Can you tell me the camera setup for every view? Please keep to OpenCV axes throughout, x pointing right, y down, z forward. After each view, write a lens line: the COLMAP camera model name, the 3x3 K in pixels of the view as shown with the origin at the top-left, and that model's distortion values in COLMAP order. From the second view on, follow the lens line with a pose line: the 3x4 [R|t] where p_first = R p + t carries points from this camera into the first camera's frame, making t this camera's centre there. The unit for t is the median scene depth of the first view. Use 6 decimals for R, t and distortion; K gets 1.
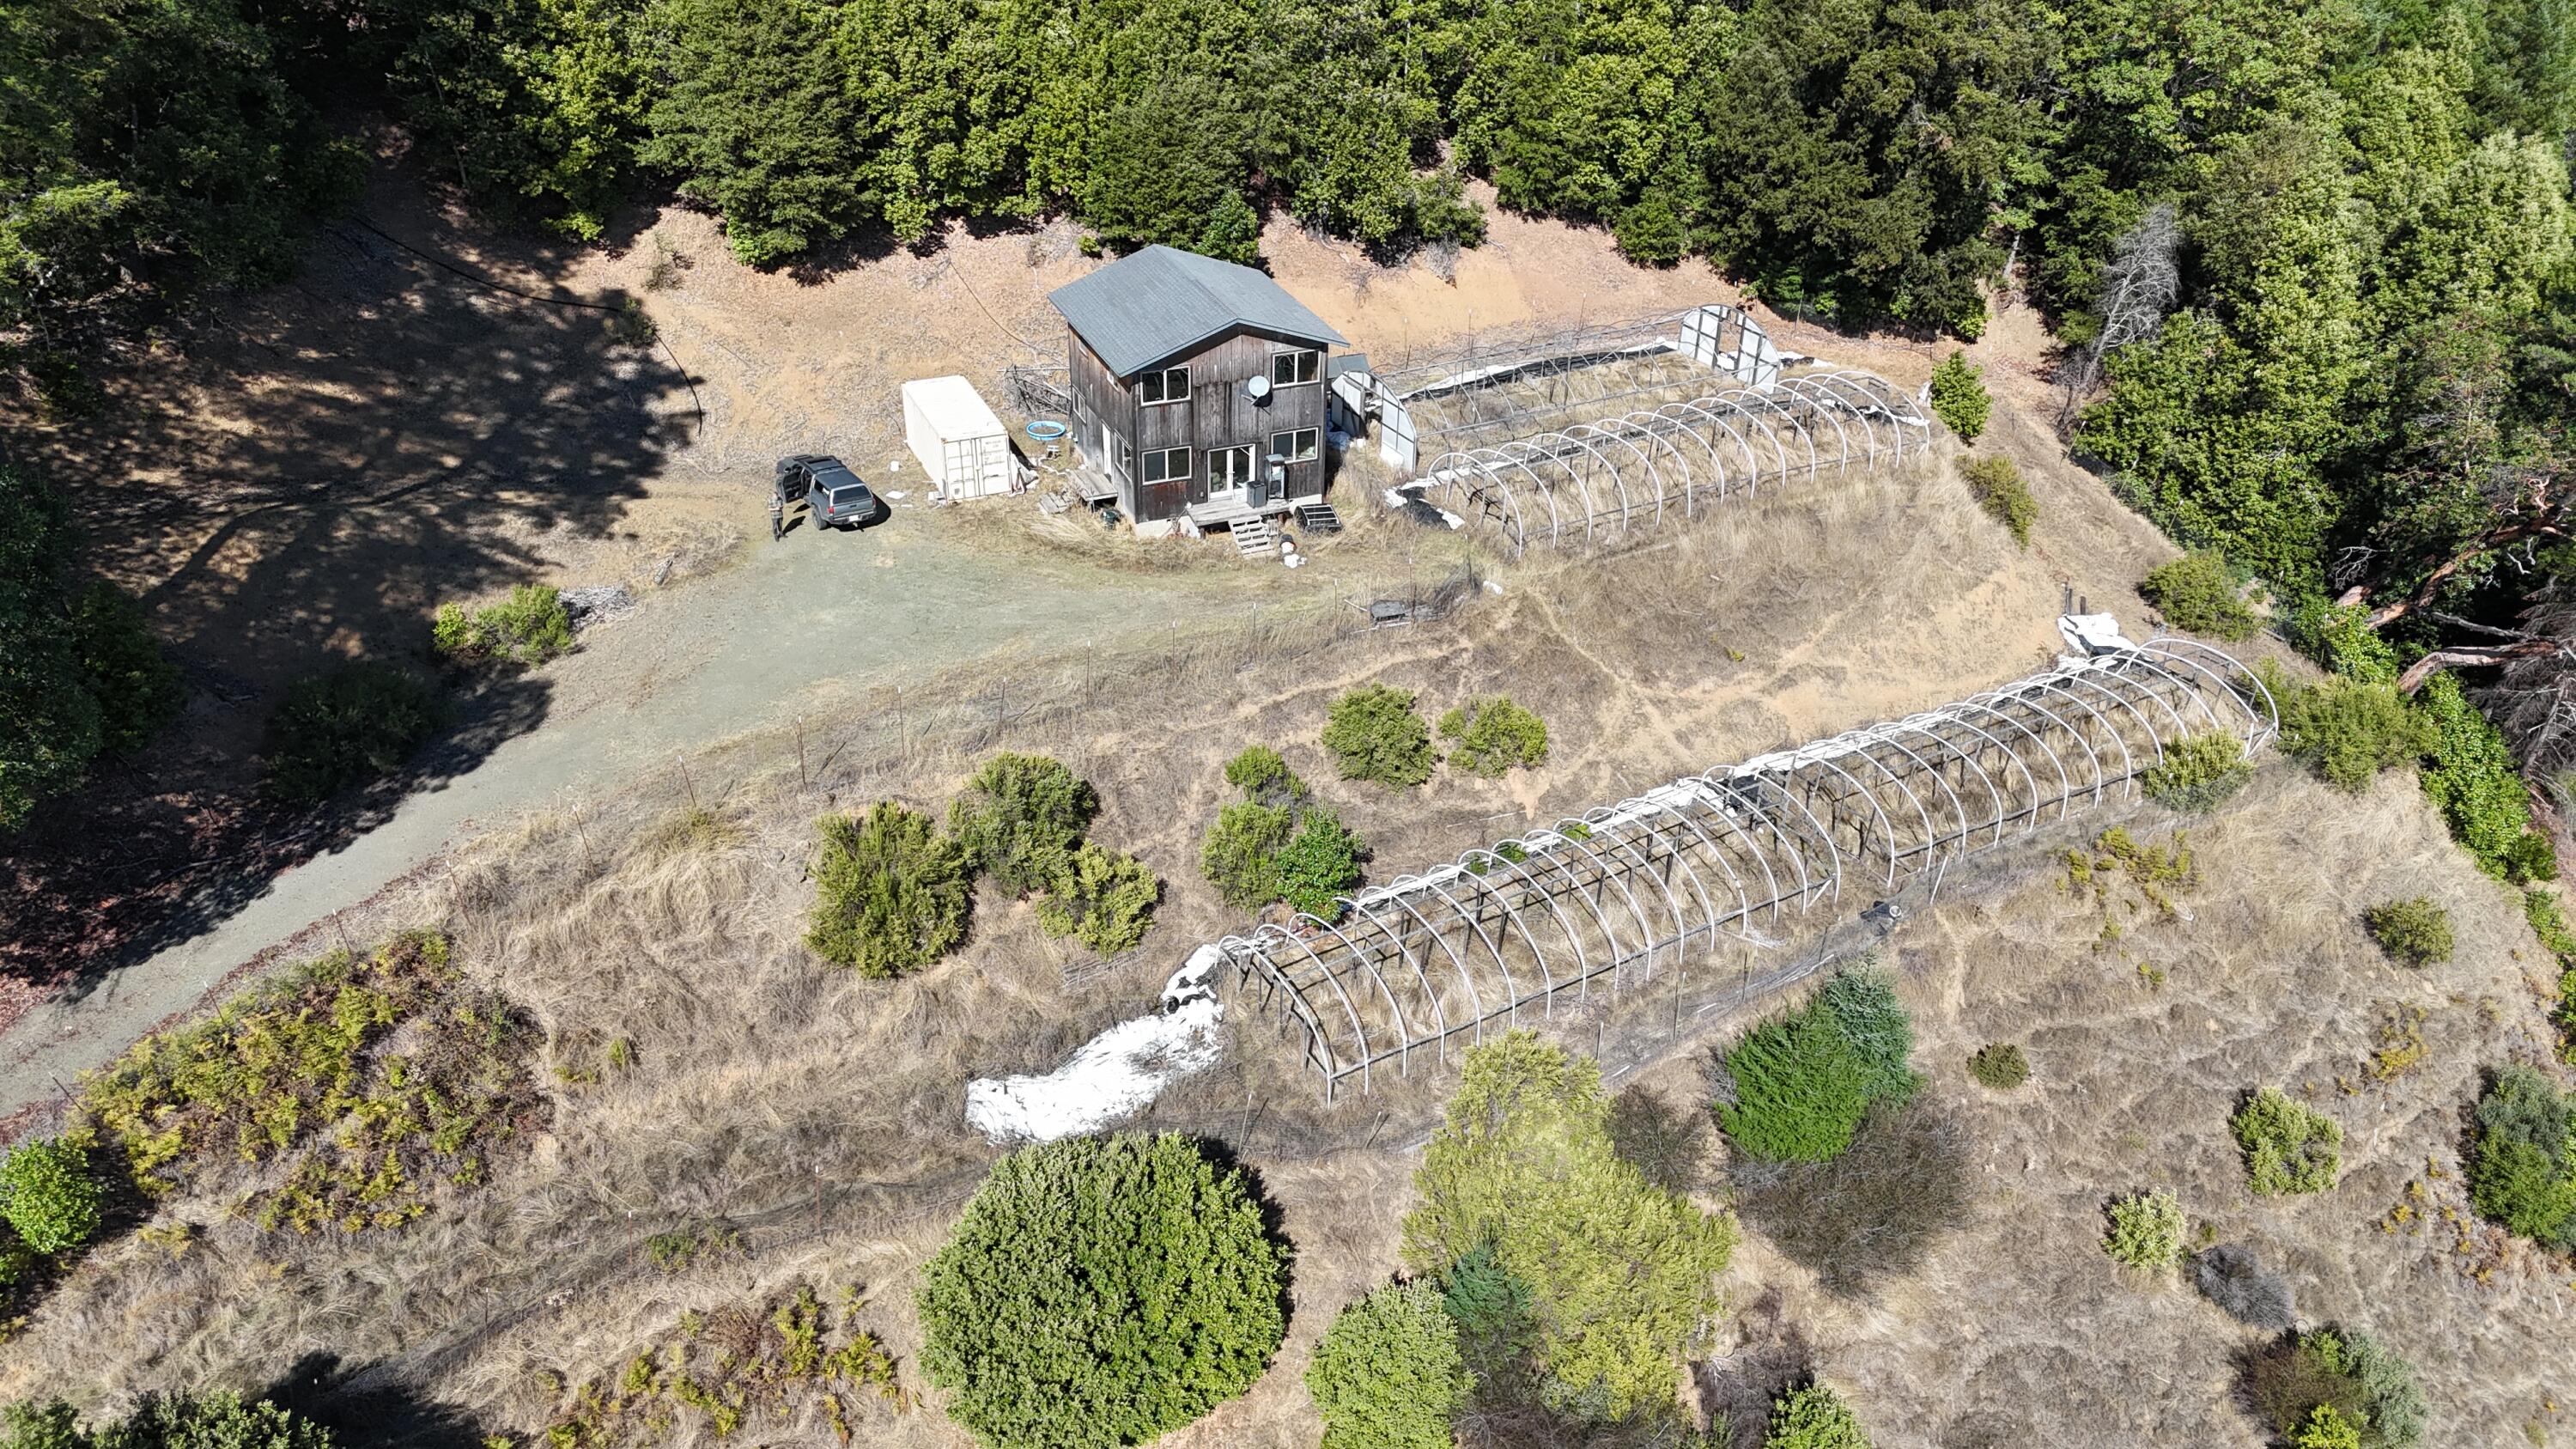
lens RADIAL K [[1941.8, 0, 1292.7], [0, 1941.8, 730.0], [0, 0, 1]] dist [0.076997, -0.077986]
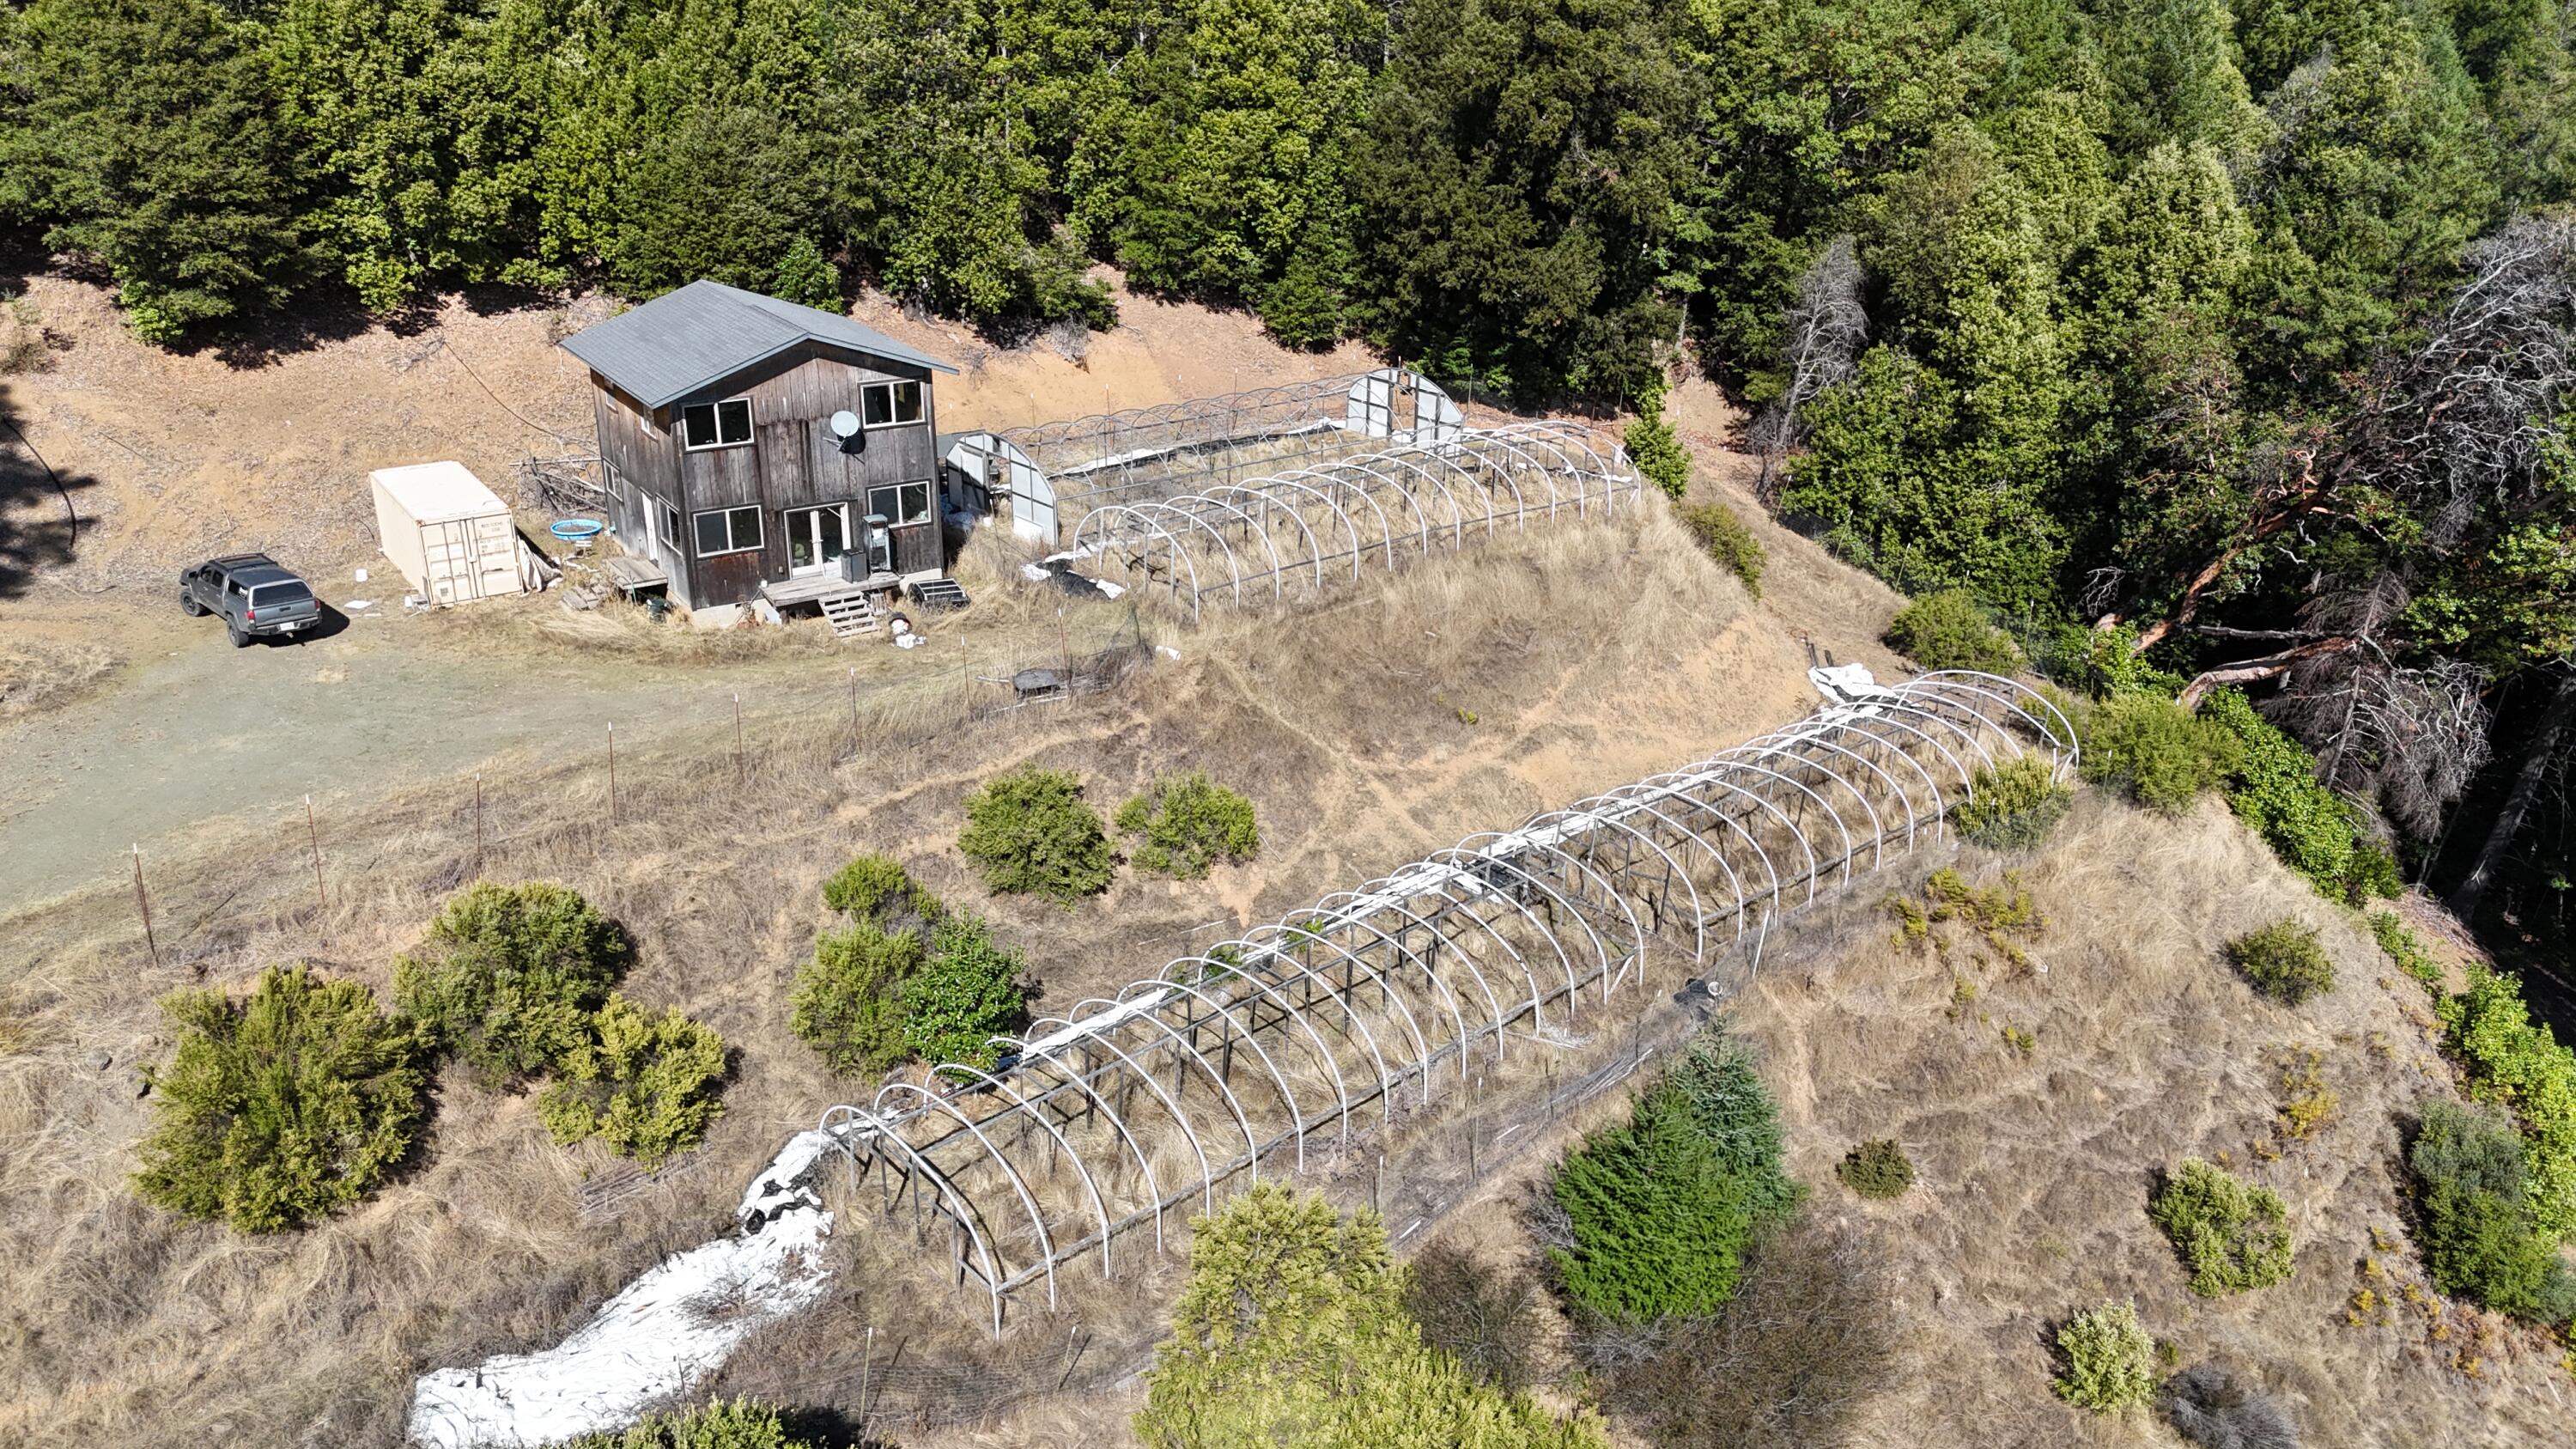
lens RADIAL K [[1941.8, 0, 1309.6], [0, 1941.8, 706.0], [0, 0, 1]] dist [0.076997, -0.077986]
pose [[0.979728, -0.077496, 0.184738, 0.011930], [0.104035, 0.984871, -0.138588, 0.063089], [-0.171203, 0.154997, 0.972967, 0.218933]]
